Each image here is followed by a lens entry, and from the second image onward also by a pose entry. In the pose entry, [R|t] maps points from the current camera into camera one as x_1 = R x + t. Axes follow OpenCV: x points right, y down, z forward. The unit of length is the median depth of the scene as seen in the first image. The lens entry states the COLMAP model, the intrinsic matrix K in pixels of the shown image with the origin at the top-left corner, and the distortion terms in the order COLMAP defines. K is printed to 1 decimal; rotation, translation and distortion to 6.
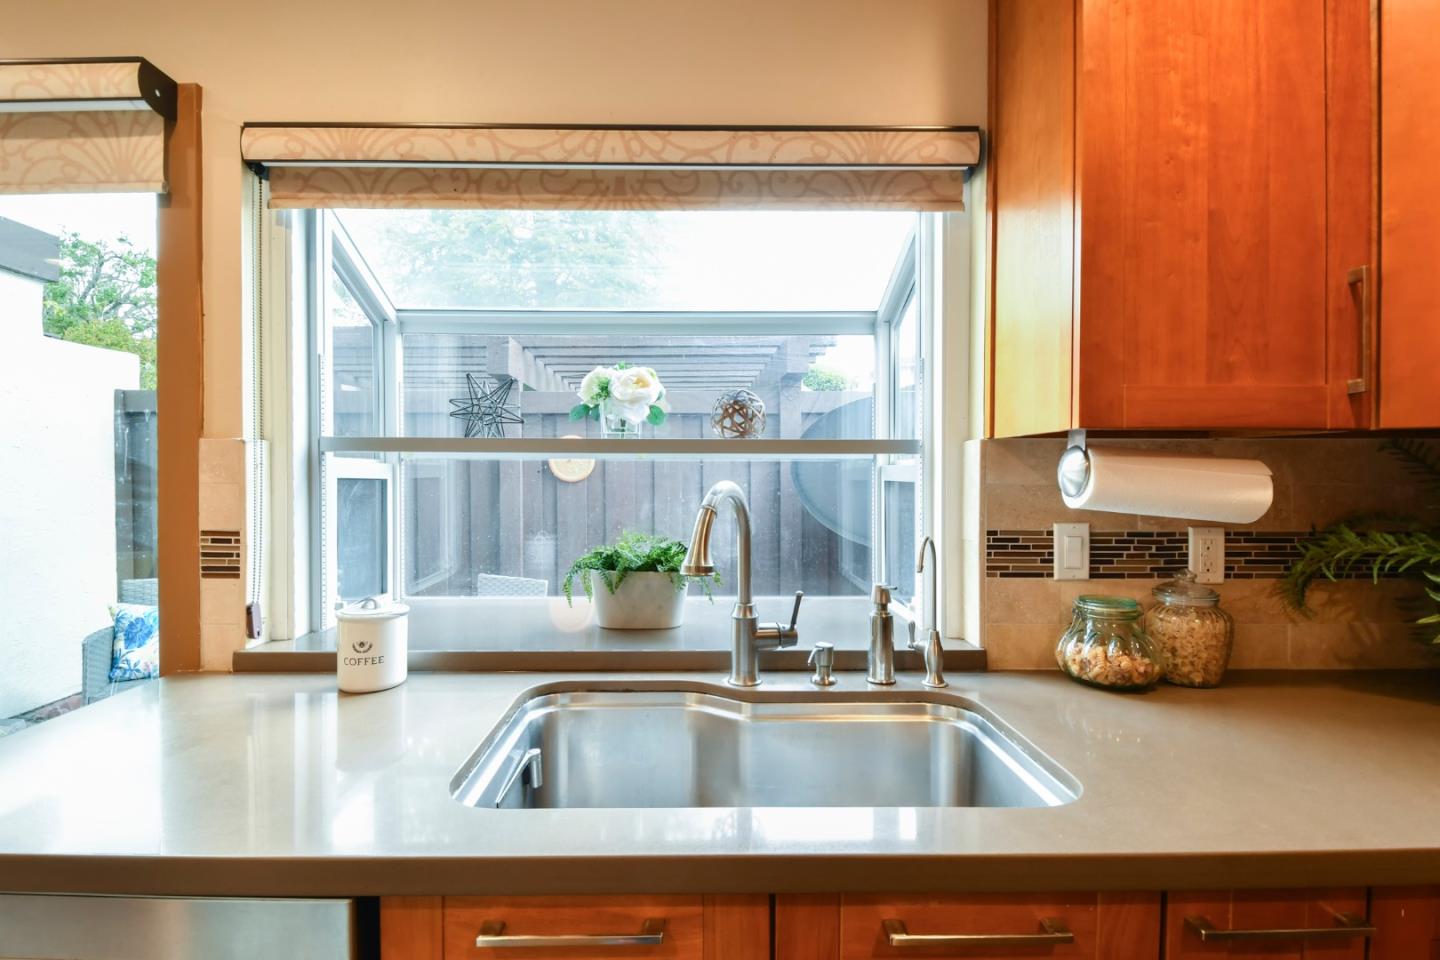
lens RADIAL K [[695.0, 0, 718.4], [0, 695.0, 486.2], [0, 0, 1]] dist [0.003972, -0.011117]
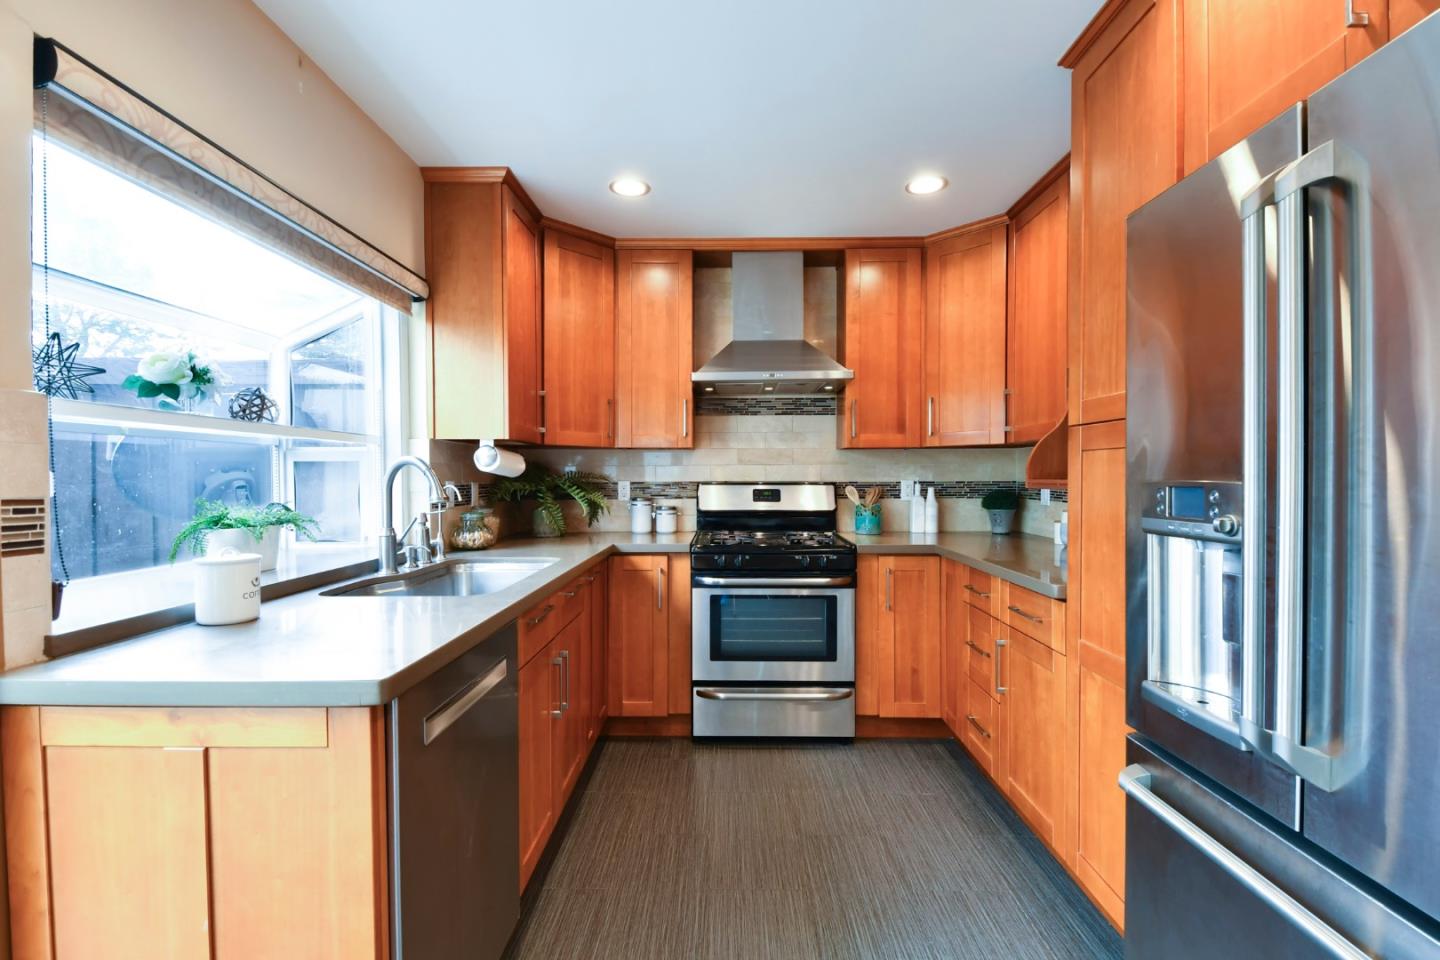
lens RADIAL K [[654.1, 0, 712.5], [0, 654.1, 485.5], [0, 0, 1]] dist [0.016637, -0.001293]
pose [[0.038009, -0.018962, 0.999097, -1.494829], [0.008882, 0.999787, 0.018637, 0.039710], [-0.999238, 0.008166, 0.038169, 0.126581]]
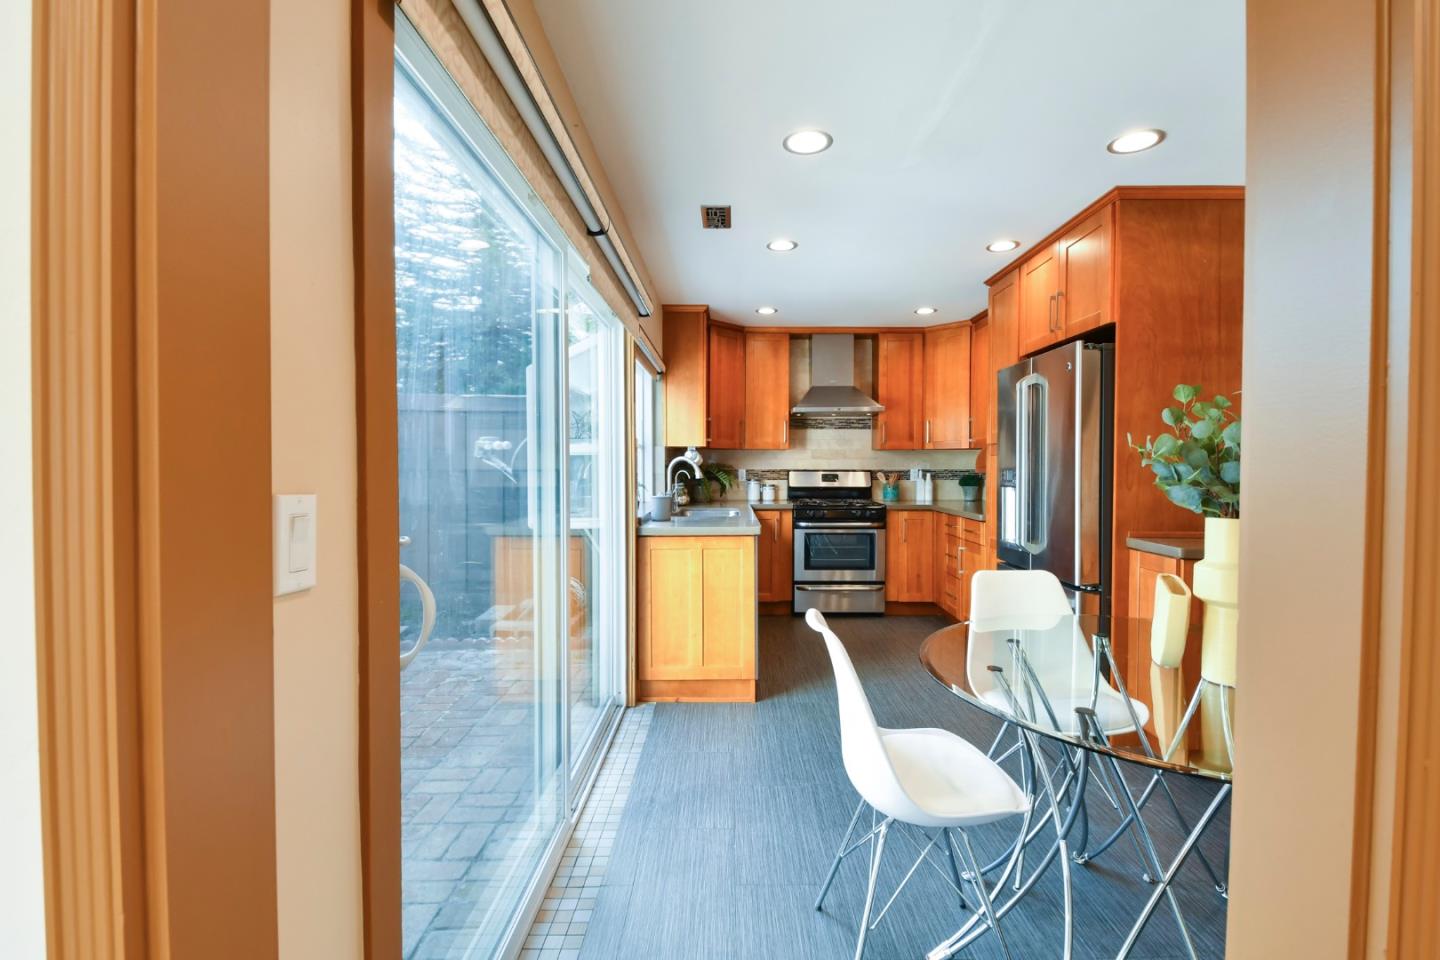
lens RADIAL K [[654.1, 0, 725.1], [0, 654.1, 481.1], [0, 0, 1]] dist [0.016637, -0.001293]
pose [[0.020282, -0.027605, 0.999413, -3.234602], [0.007781, 0.999593, 0.027452, 0.026796], [-0.999764, 0.007219, 0.020489, 0.617840]]
